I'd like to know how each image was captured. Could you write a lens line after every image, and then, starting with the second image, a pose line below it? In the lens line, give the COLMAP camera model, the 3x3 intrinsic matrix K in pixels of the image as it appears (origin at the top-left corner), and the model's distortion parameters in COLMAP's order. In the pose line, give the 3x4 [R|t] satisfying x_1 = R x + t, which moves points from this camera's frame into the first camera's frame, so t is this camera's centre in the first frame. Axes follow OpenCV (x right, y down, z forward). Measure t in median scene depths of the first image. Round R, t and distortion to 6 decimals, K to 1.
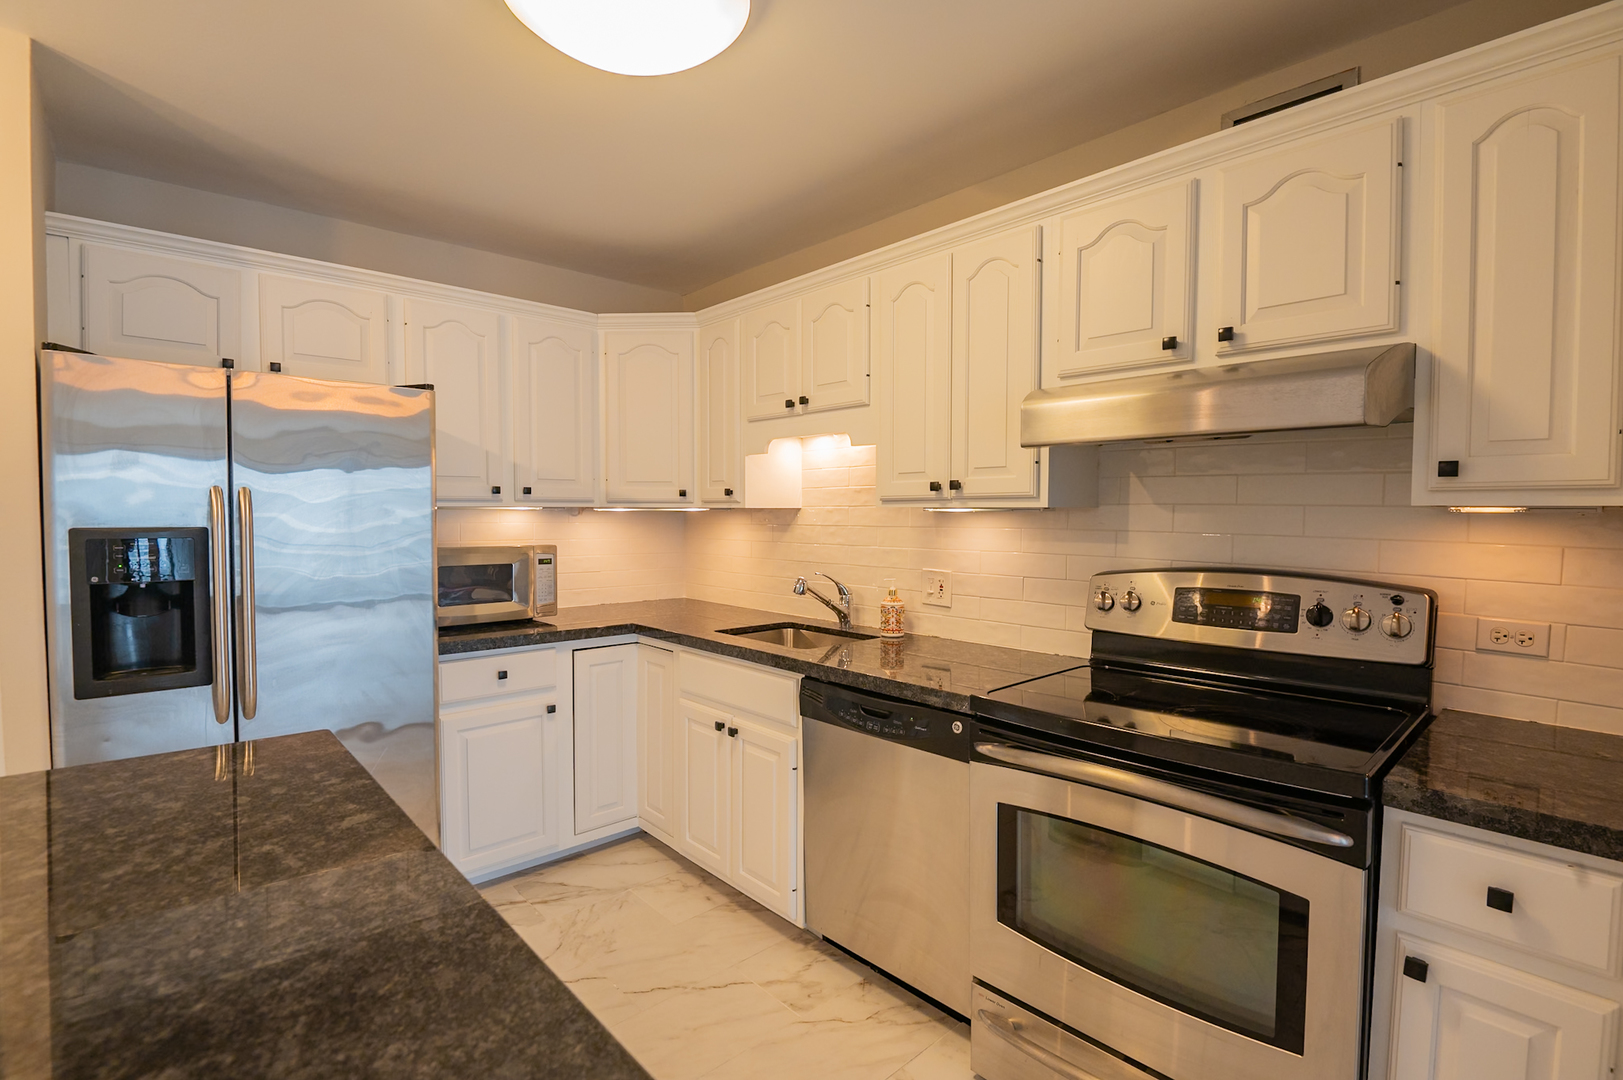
lens RADIAL K [[743.1, 0, 811.5], [0, 743.1, 540.0], [0, 0, 1]] dist [0.000910, -0.012173]
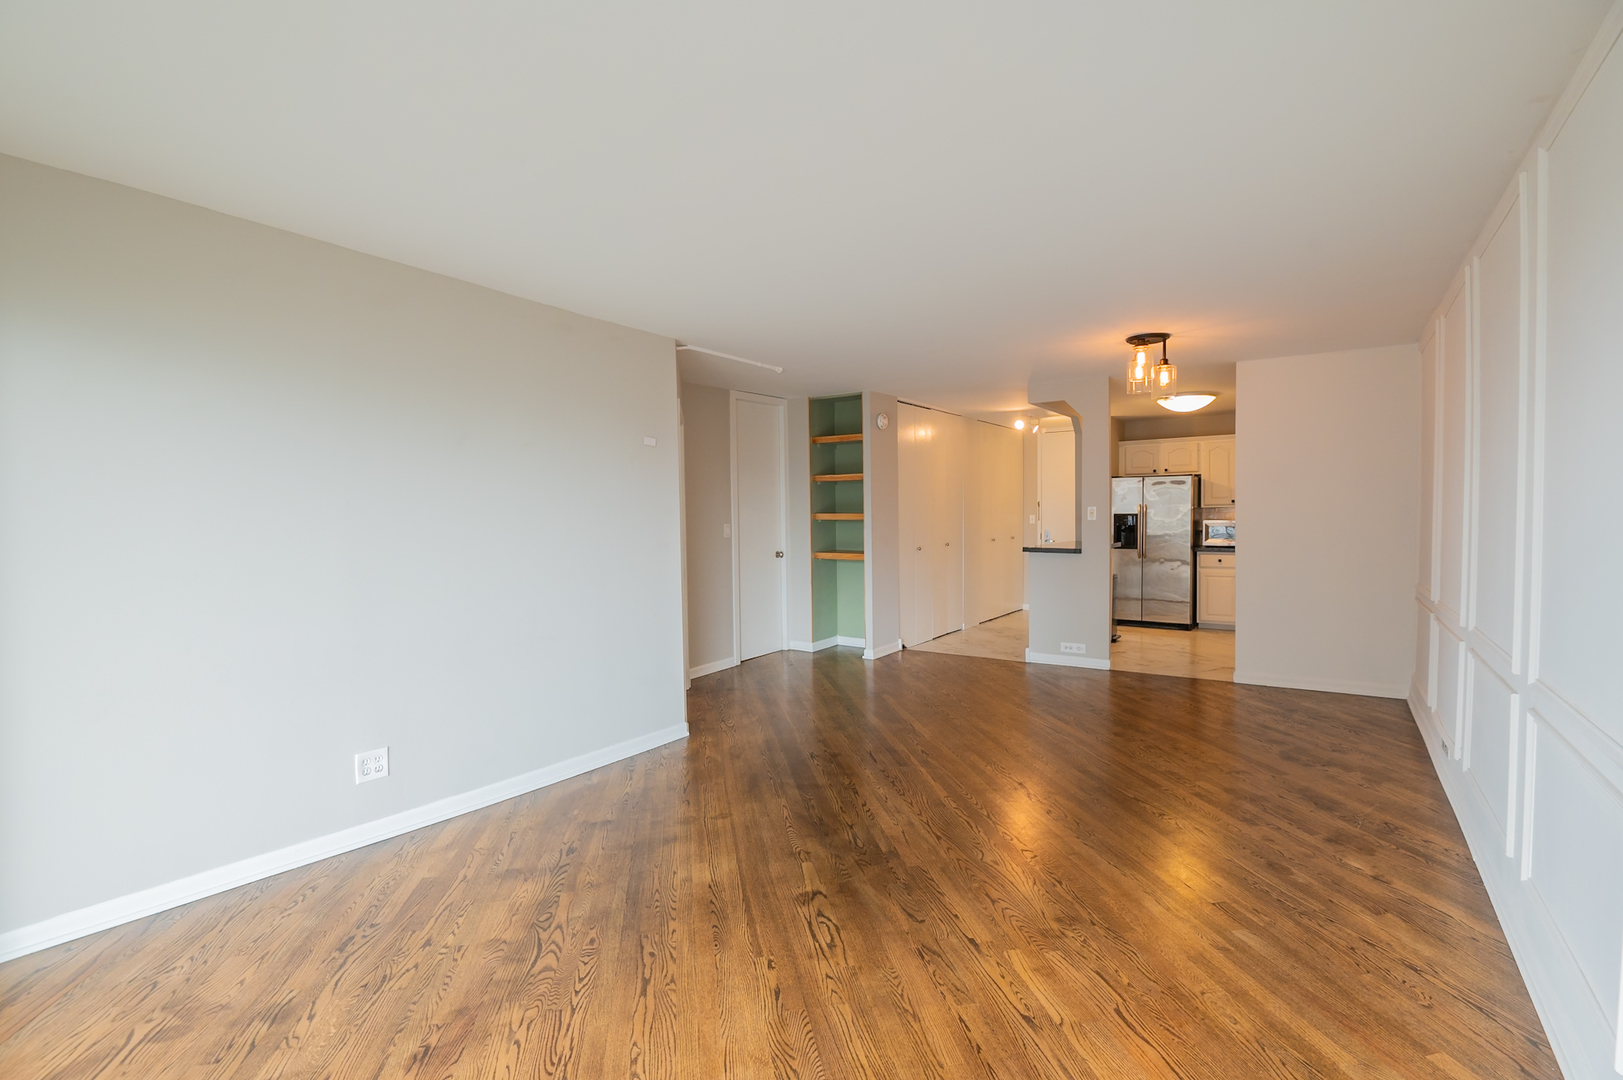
lens RADIAL K [[746.8, 0, 816.8], [0, 746.8, 539.5], [0, 0, 1]] dist [0.000193, -0.017111]
pose [[0.226791, 0.029250, -0.973504, 2.284854], [-0.022605, 0.999438, 0.024763, 0.052575], [0.973681, 0.016391, 0.227325, -1.393688]]
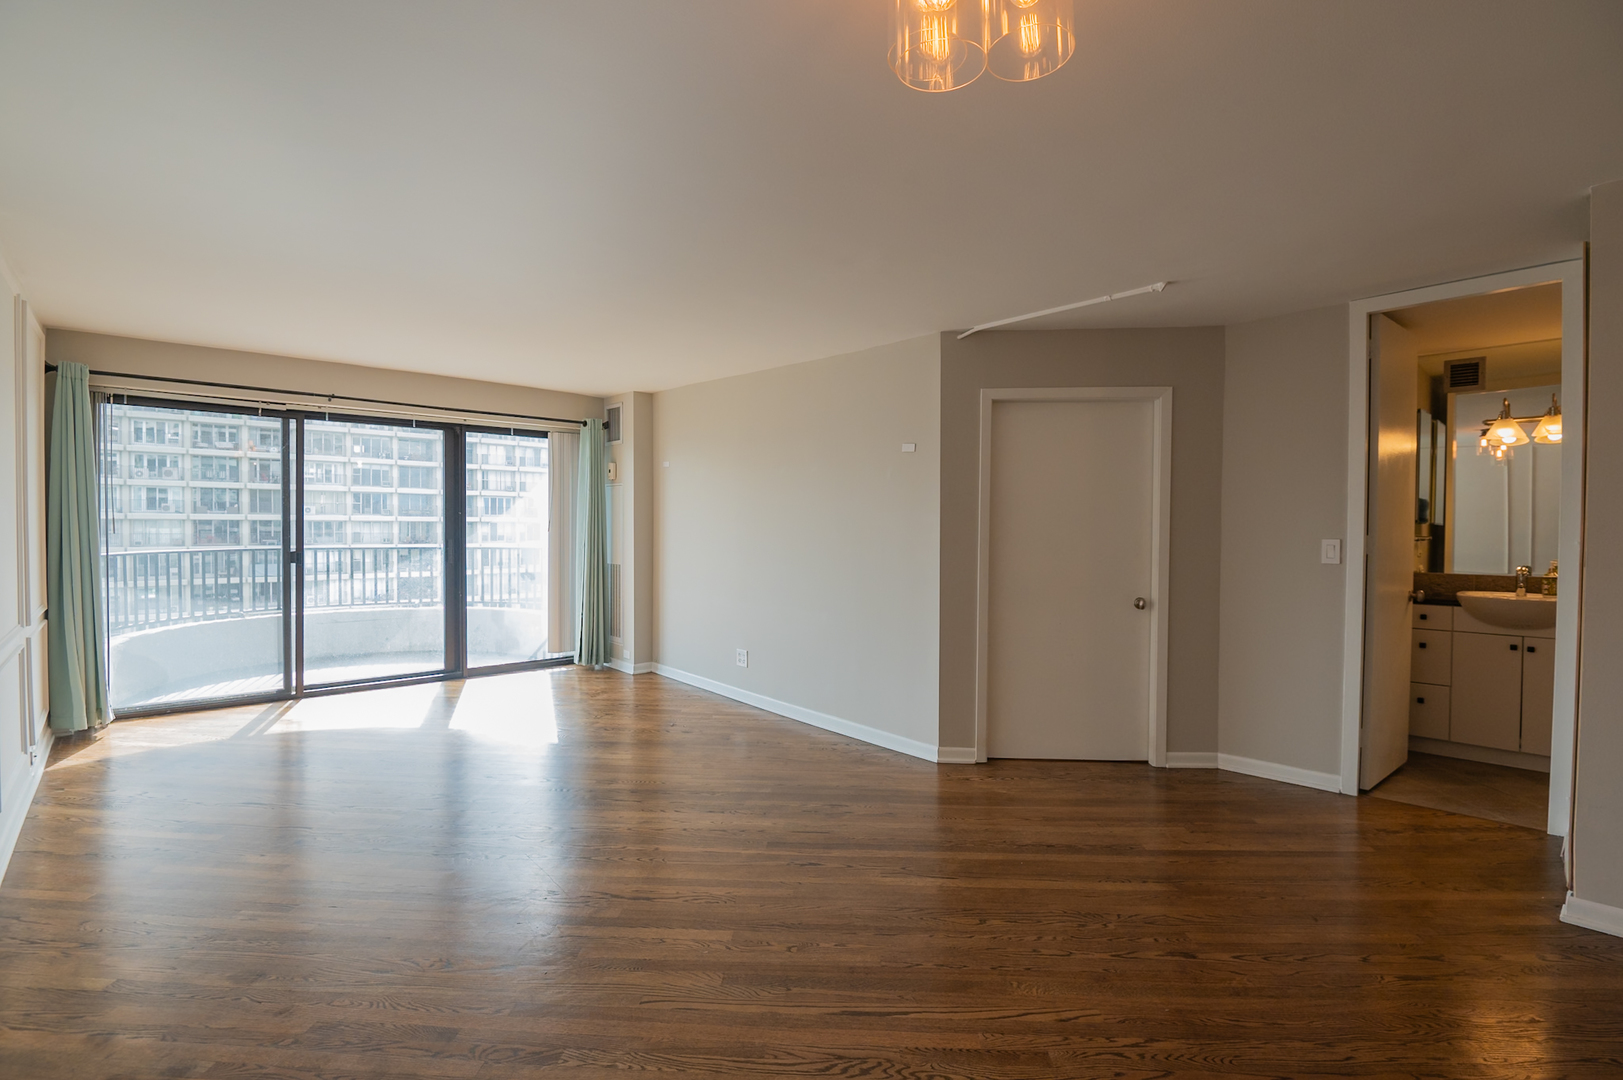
lens RADIAL K [[746.8, 0, 816.8], [0, 746.8, 539.5], [0, 0, 1]] dist [0.000193, -0.017111]
pose [[-0.999958, -0.008972, -0.001983, 0.760977], [-0.009068, 0.998441, 0.055078, -0.002232], [0.001486, 0.055094, -0.998480, 0.322376]]
